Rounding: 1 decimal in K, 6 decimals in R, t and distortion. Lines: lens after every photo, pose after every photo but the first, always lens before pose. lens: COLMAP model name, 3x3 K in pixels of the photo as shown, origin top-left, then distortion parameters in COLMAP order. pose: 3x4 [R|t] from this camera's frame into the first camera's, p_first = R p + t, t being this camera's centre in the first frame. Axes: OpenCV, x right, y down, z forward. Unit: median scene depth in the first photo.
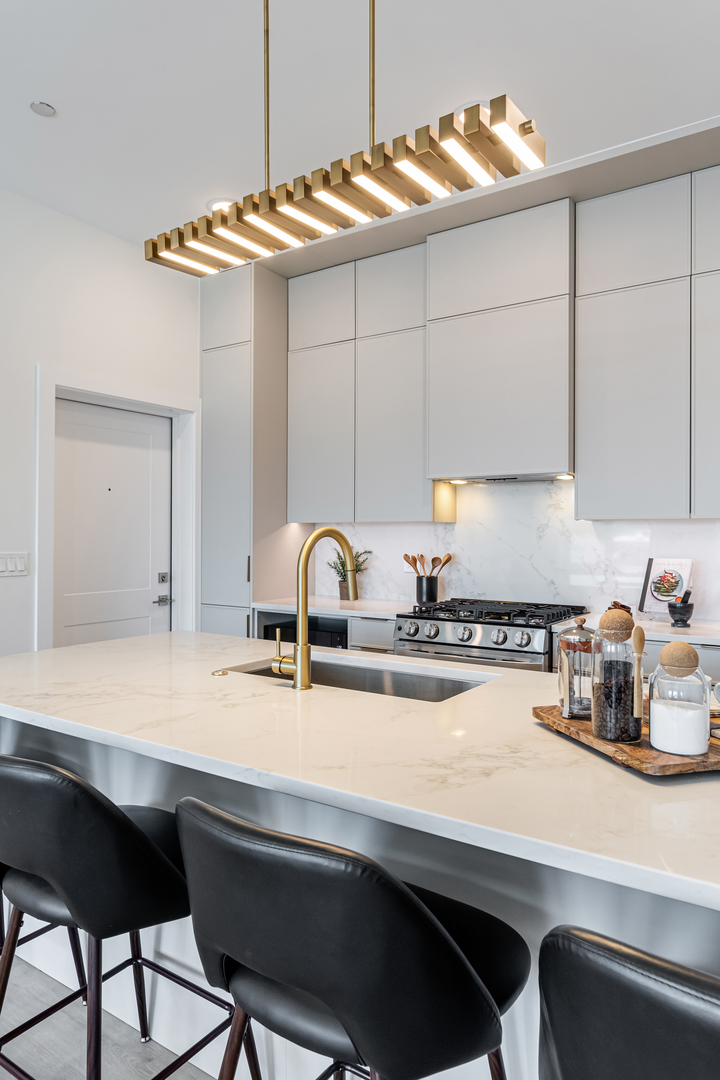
lens RADIAL K [[696.2, 0, 379.5], [0, 696.2, 537.3], [0, 0, 1]] dist [-0.002377, 0.000366]
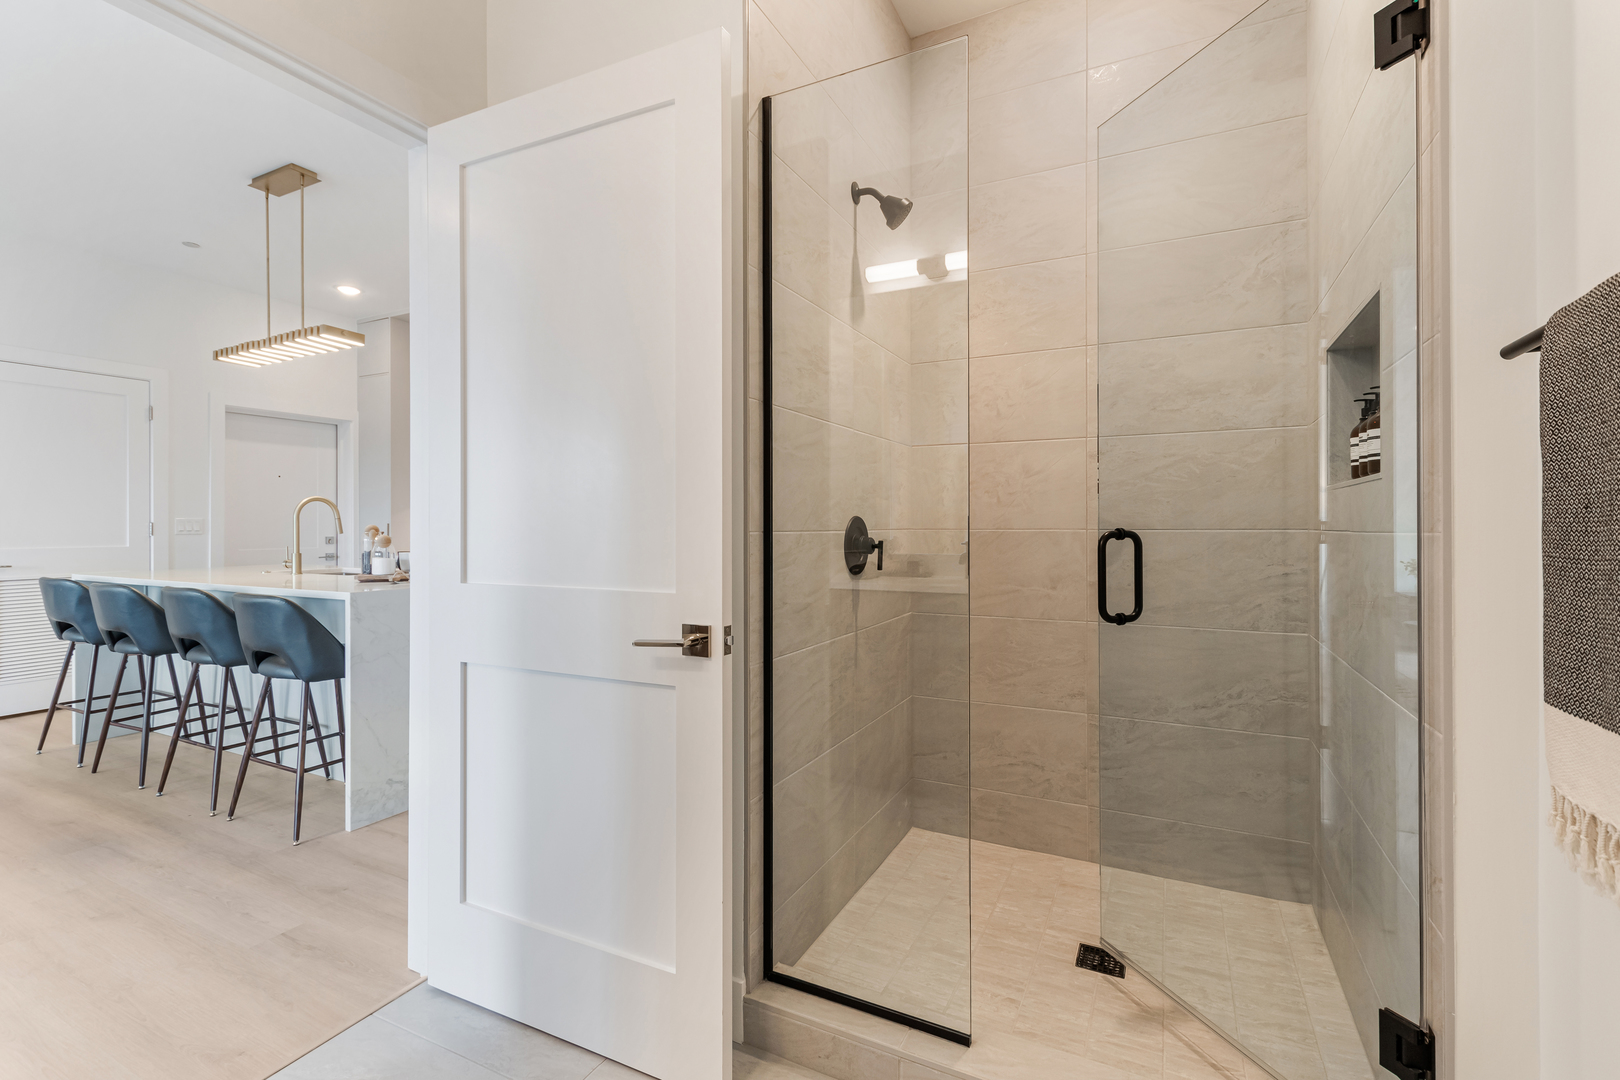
lens RADIAL K [[707.8, 0, 810.7], [0, 707.8, 528.5], [0, 0, 1]] dist [0.016467, -0.005072]
pose [[0.992631, -0.003194, 0.121136, 0.593356], [0.002743, 0.999989, 0.003891, 0.040162], [-0.121147, -0.003530, 0.992628, -0.663700]]
